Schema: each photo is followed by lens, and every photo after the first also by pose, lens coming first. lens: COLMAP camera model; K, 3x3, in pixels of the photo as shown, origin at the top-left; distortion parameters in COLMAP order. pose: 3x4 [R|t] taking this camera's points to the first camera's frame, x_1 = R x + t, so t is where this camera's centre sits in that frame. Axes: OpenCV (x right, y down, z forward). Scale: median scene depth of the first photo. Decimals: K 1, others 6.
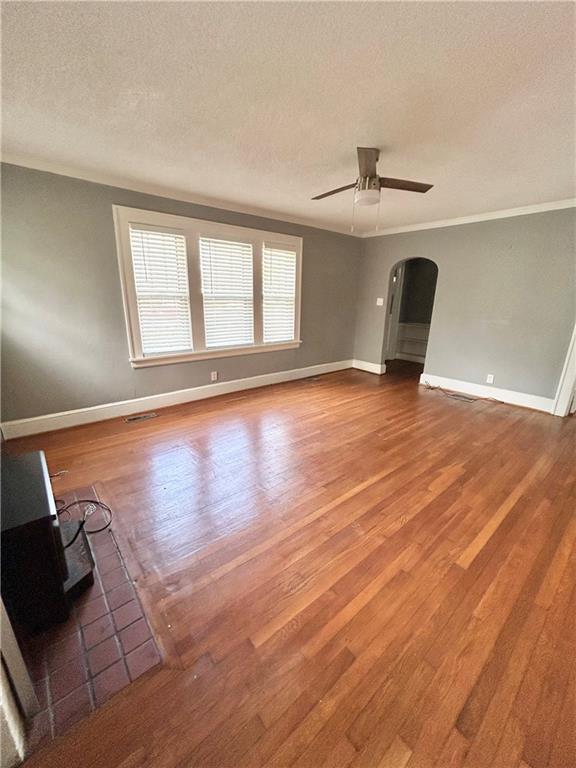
lens RADIAL K [[303.6, 0, 291.4], [0, 303.6, 384.3], [0, 0, 1]] dist [-0.007802, 0.000499]
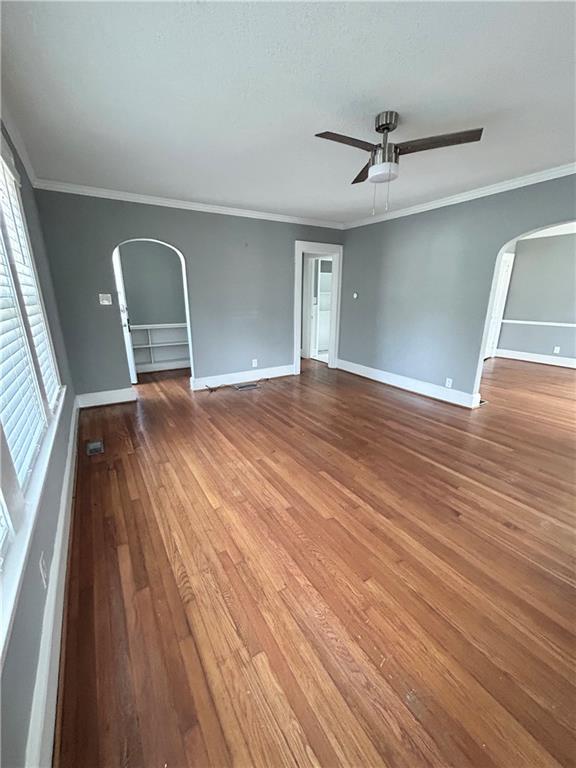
lens RADIAL K [[303.6, 0, 289.9], [0, 303.6, 383.6], [0, 0, 1]] dist [-0.007802, 0.000499]
pose [[0.163399, -0.294767, 0.941495, -0.568324], [0.283081, 0.928200, 0.241475, -0.254619], [-0.945075, 0.227062, 0.235110, 0.869200]]
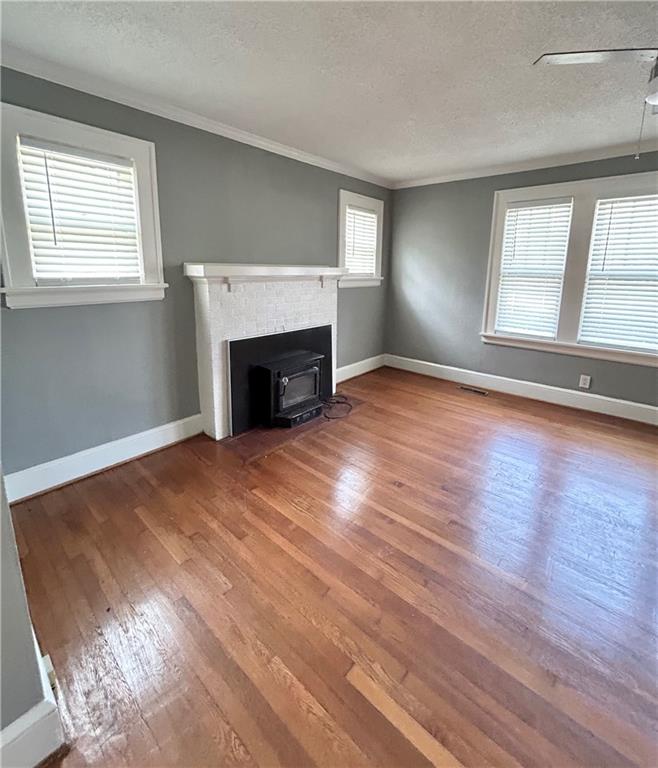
lens RADIAL K [[357.6, 0, 335.2], [0, 357.6, 327.1], [0, 0, 1]] dist [-0.000653, 0.001440]
pose [[0.148919, 0.146874, -0.977881, 0.614302], [-0.286952, 0.952773, 0.099404, -0.085138], [0.946299, 0.265802, 0.184032, 0.324659]]
